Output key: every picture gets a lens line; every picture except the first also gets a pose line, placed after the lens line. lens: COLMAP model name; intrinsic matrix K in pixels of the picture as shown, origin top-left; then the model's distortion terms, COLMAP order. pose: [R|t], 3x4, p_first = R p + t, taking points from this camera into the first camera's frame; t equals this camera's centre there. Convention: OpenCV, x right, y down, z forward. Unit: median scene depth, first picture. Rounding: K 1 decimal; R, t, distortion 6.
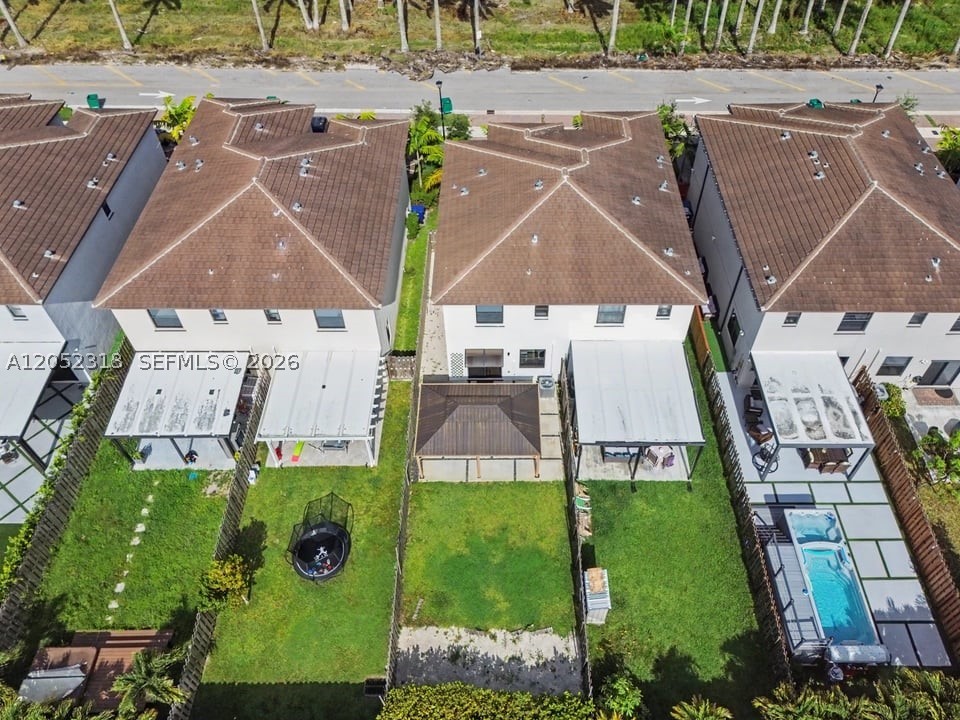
lens RADIAL K [[722.9, 0, 494.1], [0, 722.9, 363.1], [0, 0, 1]] dist [0.032723, -0.003806]
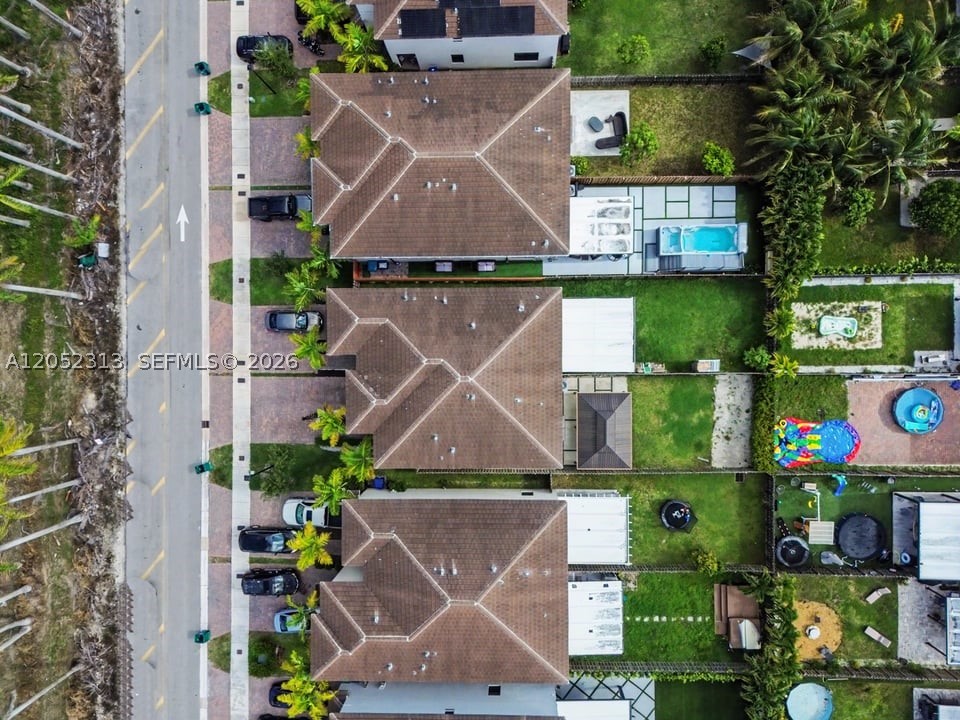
lens RADIAL K [[678.9, 0, 479.6], [0, 678.9, 382.3], [0, 0, 1]] dist [0.044140, -0.000306]
pose [[-0.008578, -0.999270, -0.037214, 0.143909], [0.777470, -0.030069, 0.628201, -1.068000], [-0.628862, -0.023544, 0.777160, -0.003724]]
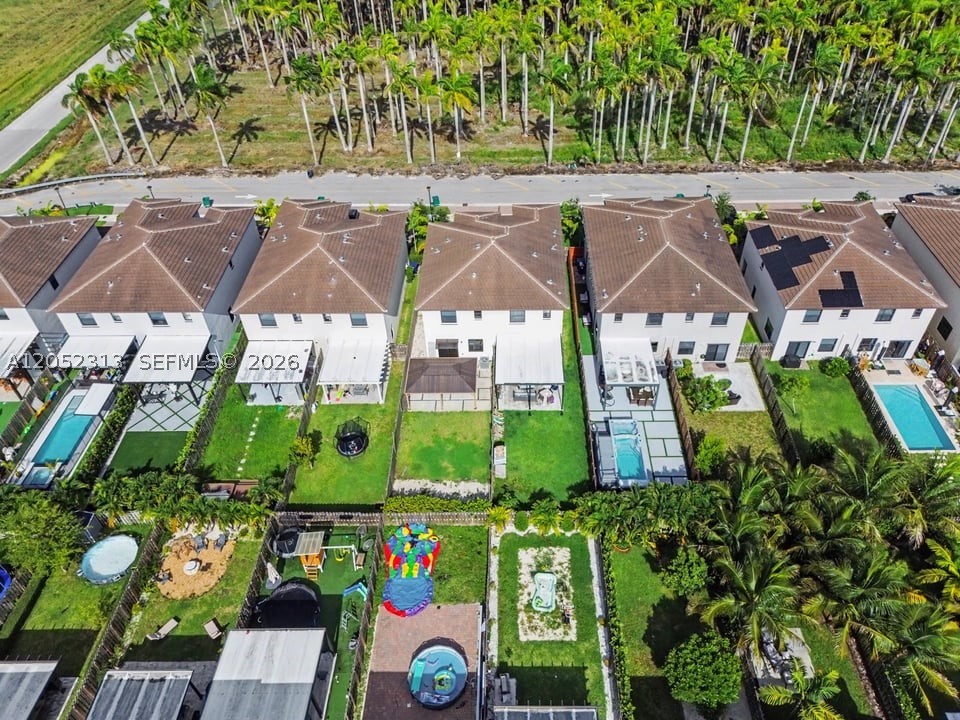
lens RADIAL K [[708.8, 0, 480.0], [0, 708.8, 360.0], [0, 0, 1]] dist [0.061831, 0.000233]
pose [[0.999143, -0.004249, -0.041183, 0.140461], [-0.000383, 0.993728, -0.111822, 0.228895], [0.041400, 0.111742, 0.992875, -0.701349]]
